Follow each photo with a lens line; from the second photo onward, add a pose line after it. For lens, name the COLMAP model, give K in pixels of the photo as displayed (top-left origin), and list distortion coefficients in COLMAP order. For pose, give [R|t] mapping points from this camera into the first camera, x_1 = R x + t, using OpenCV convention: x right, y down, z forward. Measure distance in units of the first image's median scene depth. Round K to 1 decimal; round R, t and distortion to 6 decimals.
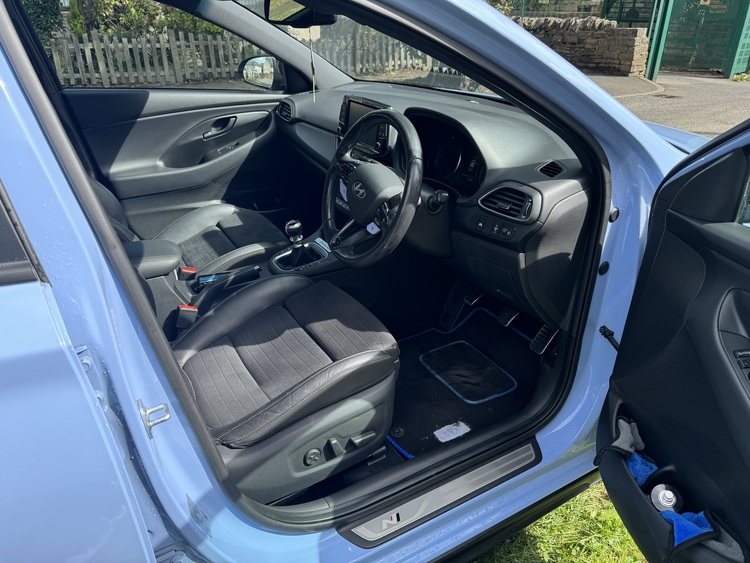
lens RADIAL K [[553.3, 0, 375.0], [0, 553.3, 281.5], [0, 0, 1]] dist [-0.002430, -0.005357]
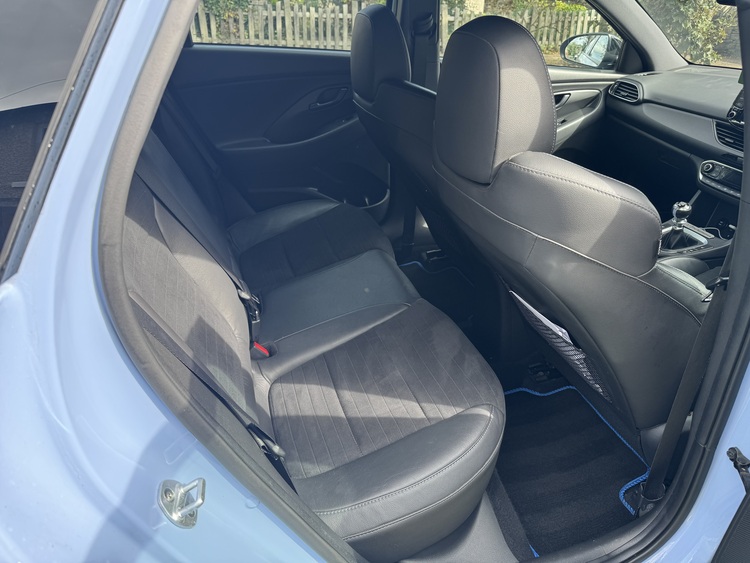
lens RADIAL K [[553.3, 0, 375.0], [0, 553.3, 281.5], [0, 0, 1]] dist [-0.002430, -0.005357]
pose [[0.980677, 0.115468, -0.157925, -0.118562], [-0.109612, 0.992940, 0.045329, 0.010919], [0.162044, -0.027143, 0.986410, -0.019510]]
